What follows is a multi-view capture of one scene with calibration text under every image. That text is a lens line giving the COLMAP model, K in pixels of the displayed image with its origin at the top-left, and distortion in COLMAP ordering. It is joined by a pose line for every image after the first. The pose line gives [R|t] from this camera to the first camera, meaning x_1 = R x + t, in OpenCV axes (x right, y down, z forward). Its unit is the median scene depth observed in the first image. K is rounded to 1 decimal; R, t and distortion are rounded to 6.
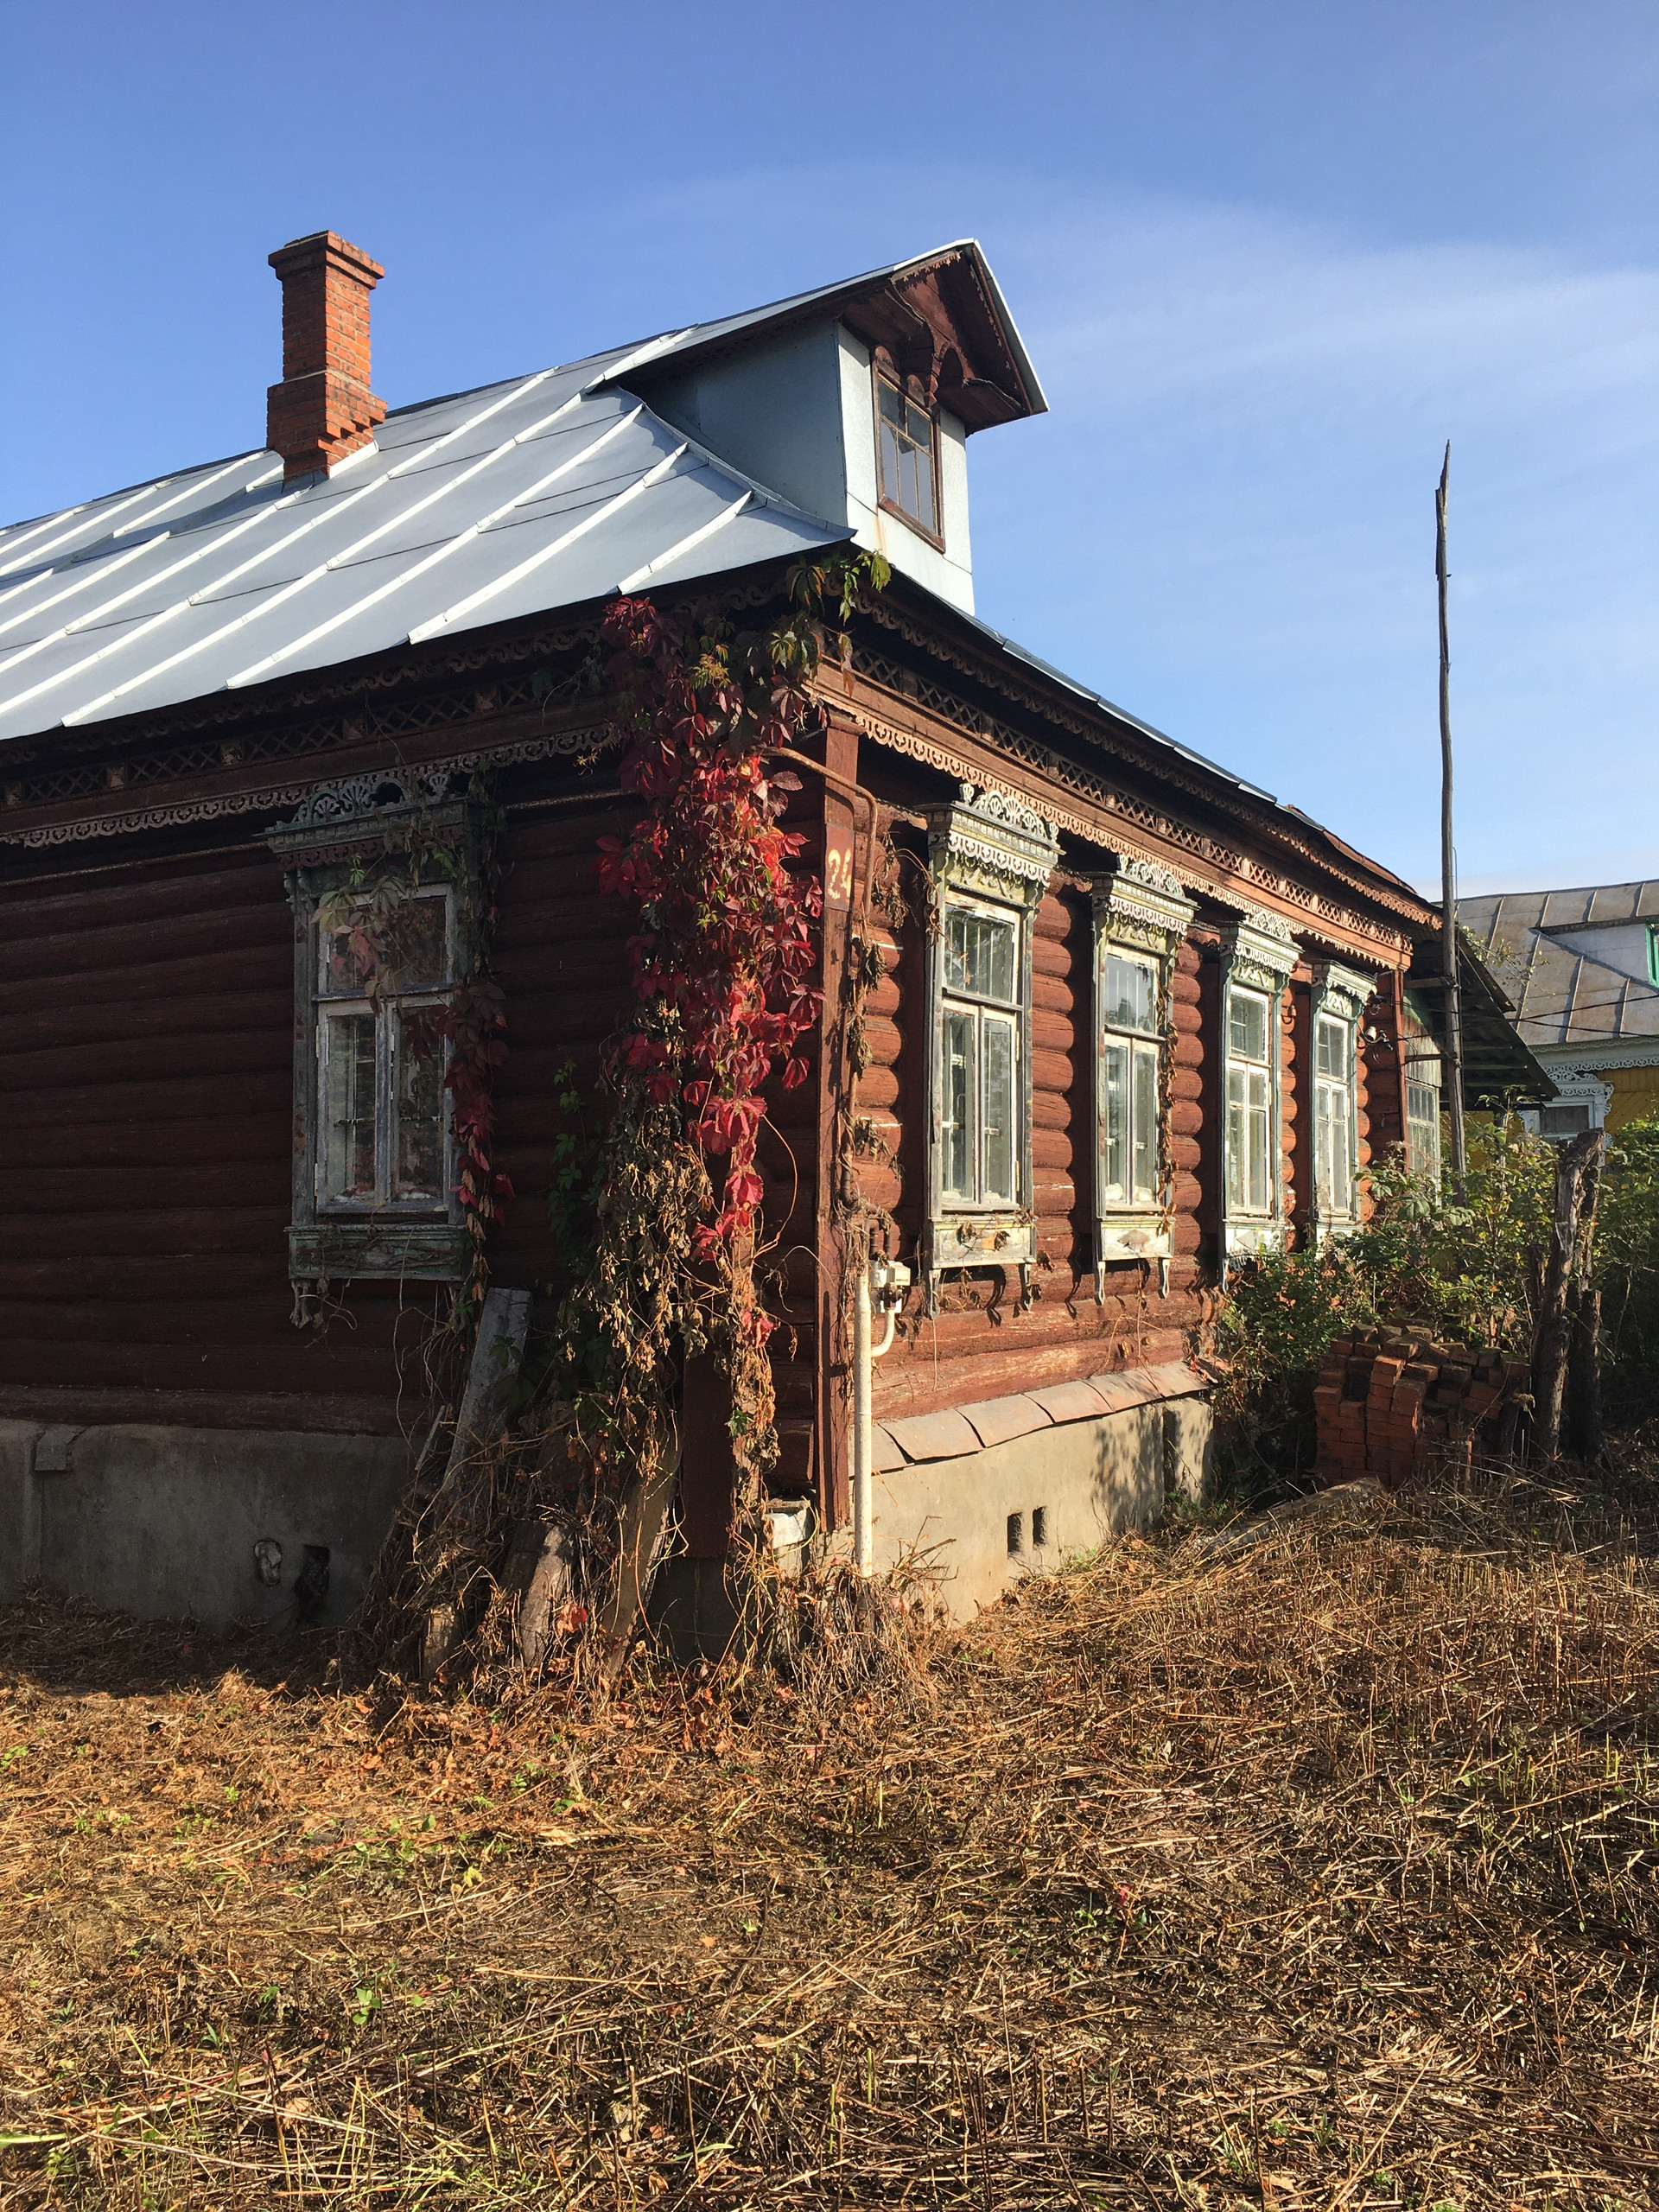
lens RADIAL K [[1863.3, 0, 842.0], [0, 1863.3, 1106.4], [0, 0, 1]] dist [0.081224, -0.110673]
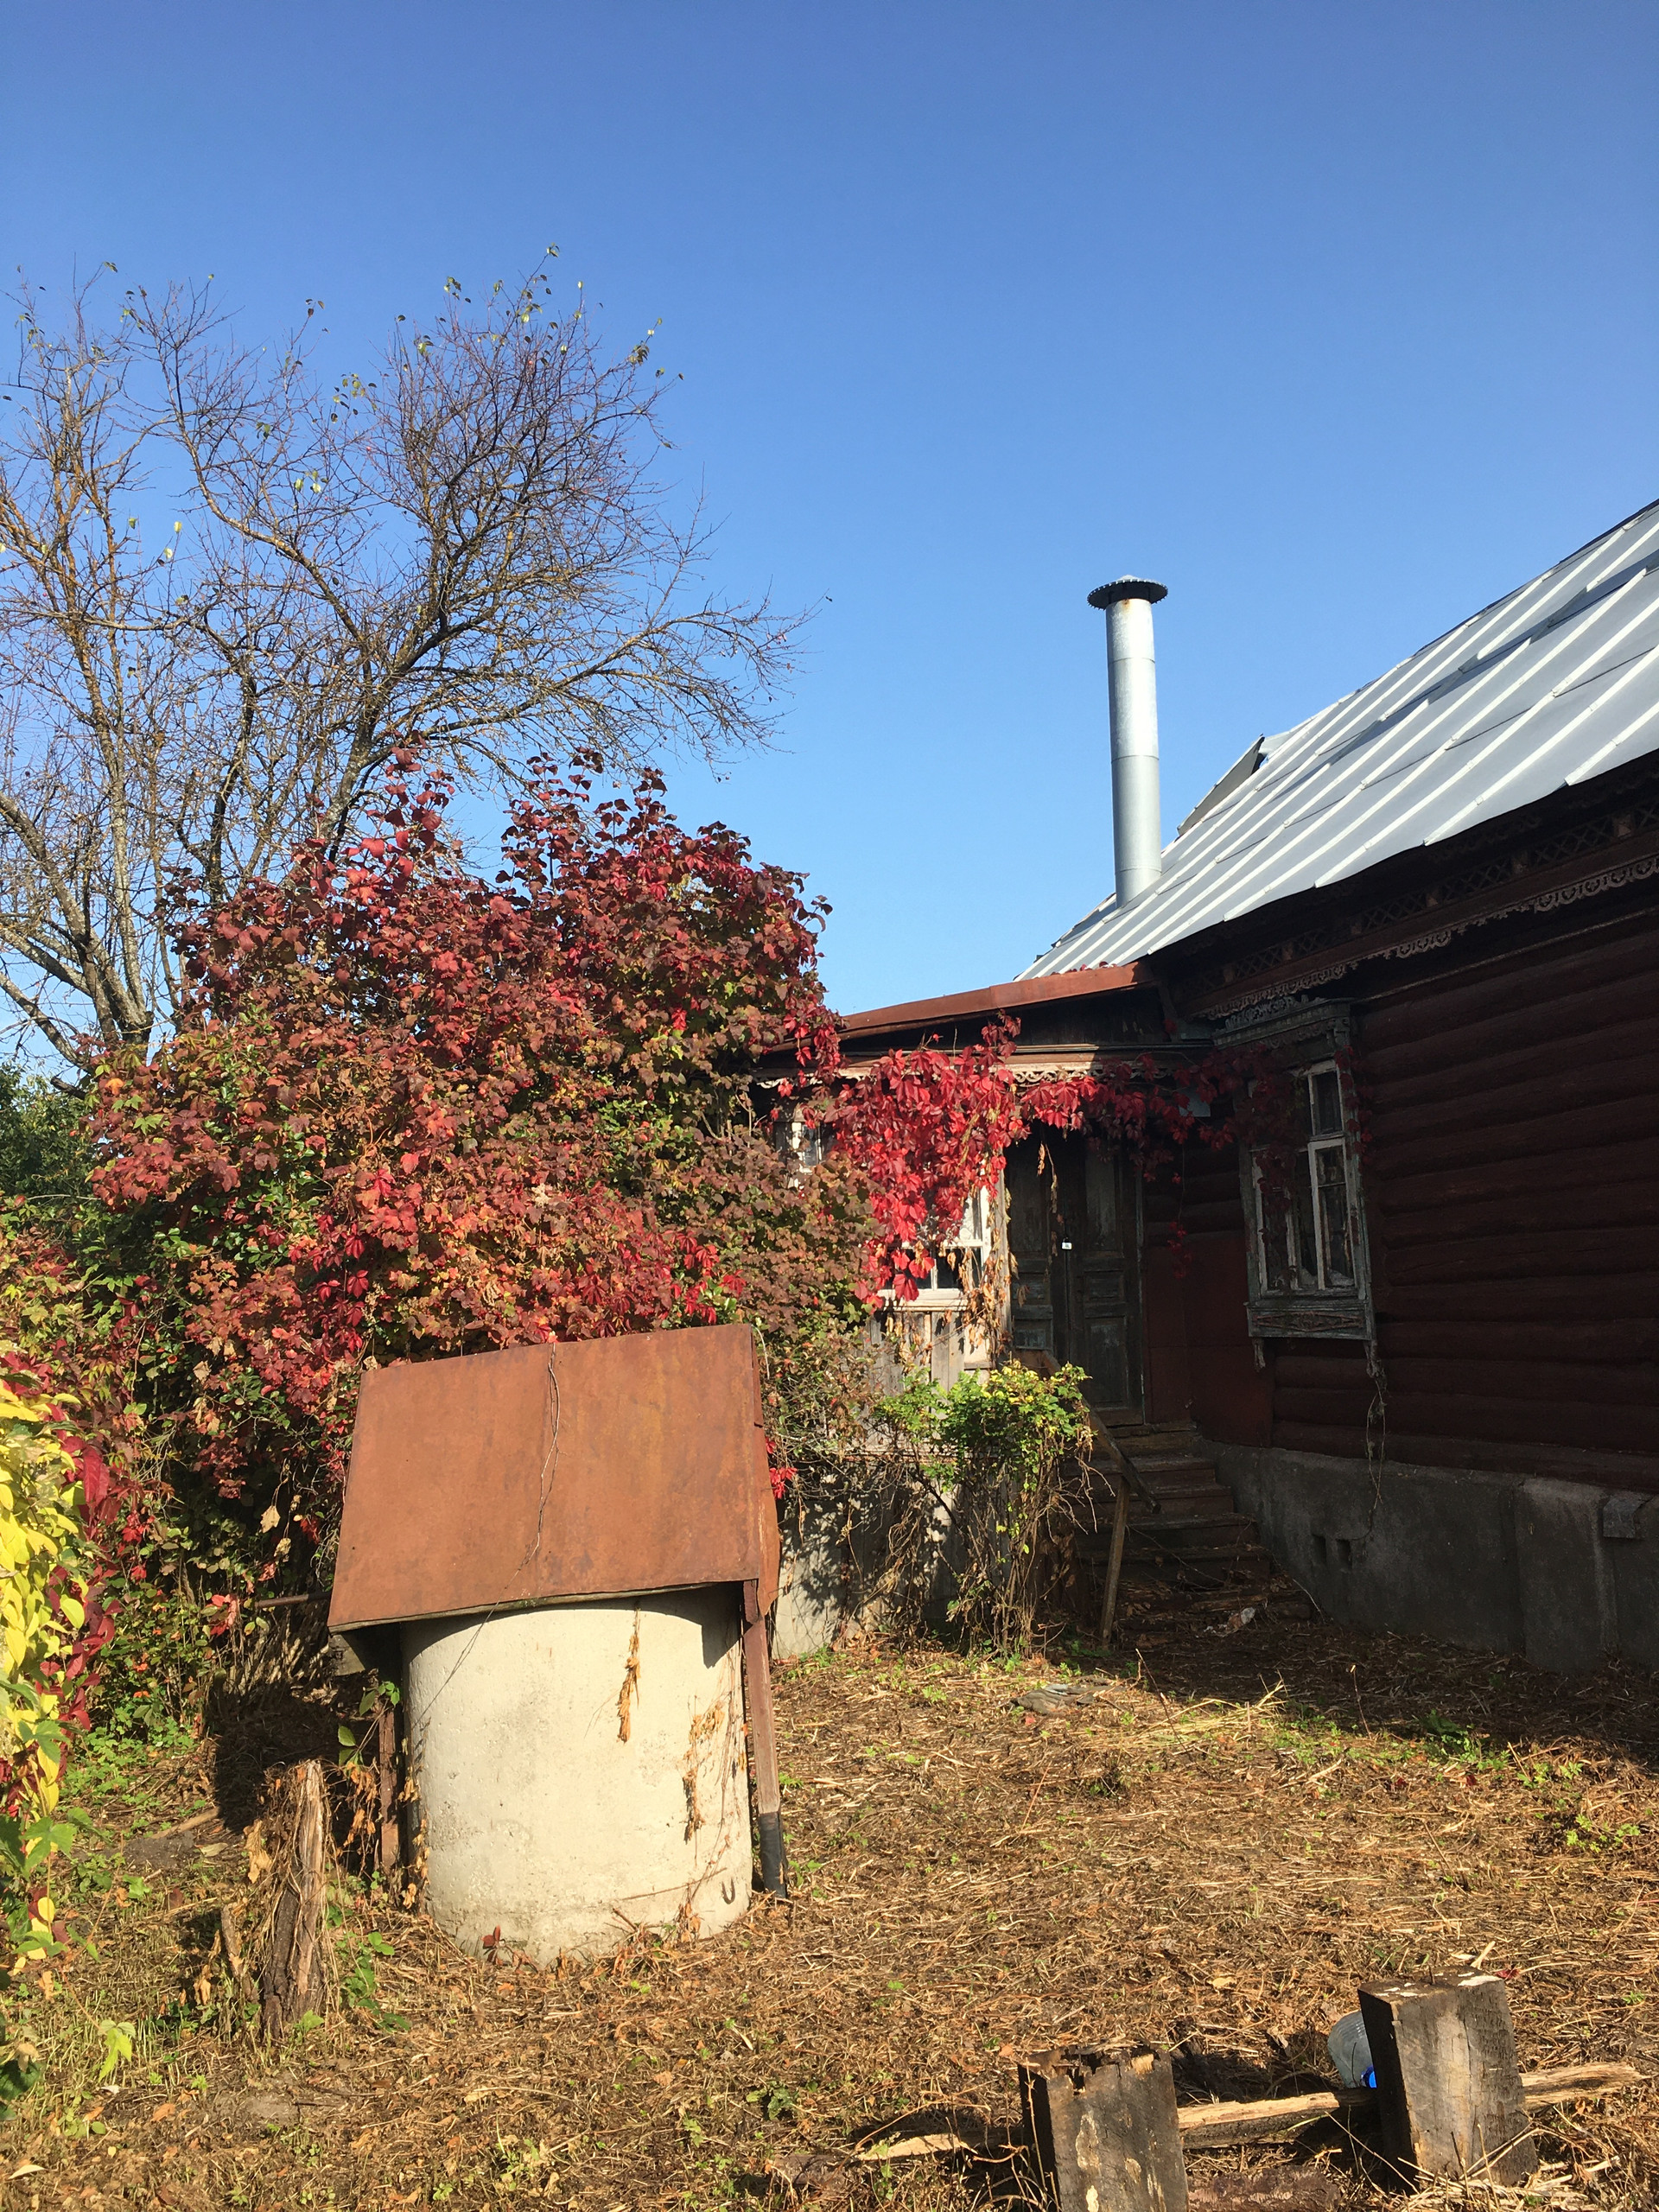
lens RADIAL K [[1857.2, 0, 844.5], [0, 1857.2, 1111.7], [0, 0, 1]] dist [0.084328, -0.110871]
pose [[0.728235, -0.084832, -0.680057, -0.035221], [0.065274, 0.996384, -0.054393, -0.000727], [0.682212, -0.004779, 0.731139, 0.014409]]
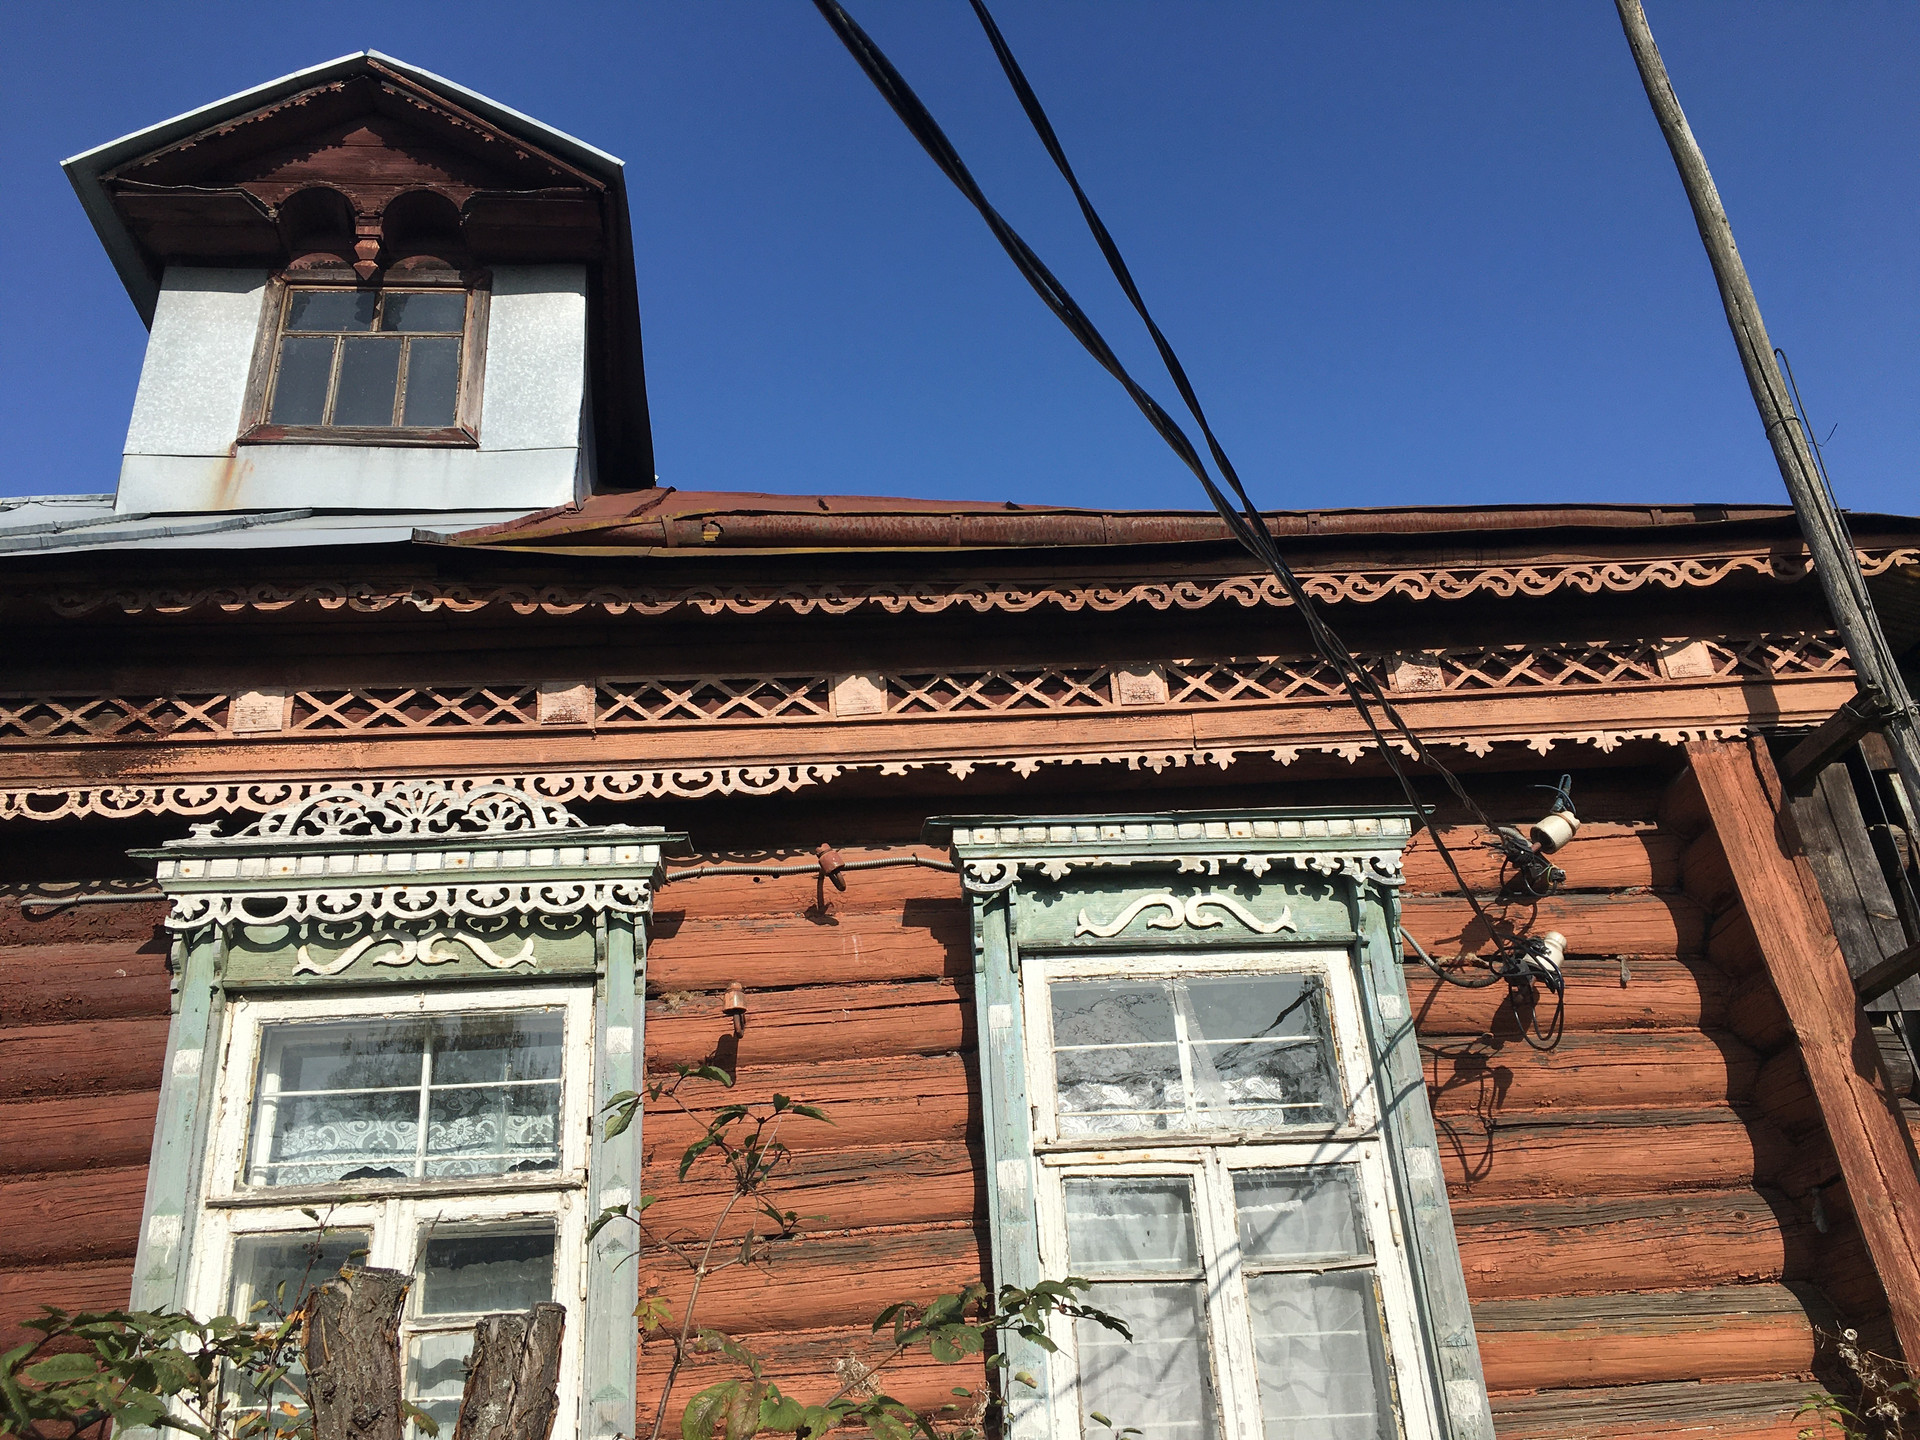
lens RADIAL K [[1617.4, 0, 965.4], [0, 1617.4, 711.5], [0, 0, 1]] dist [0.081224, -0.110673]
pose [[0.567566, -0.413717, -0.711833, 0.797476], [0.118101, 0.896550, -0.426908, 0.057693], [0.814813, 0.158230, 0.557712, 1.350500]]
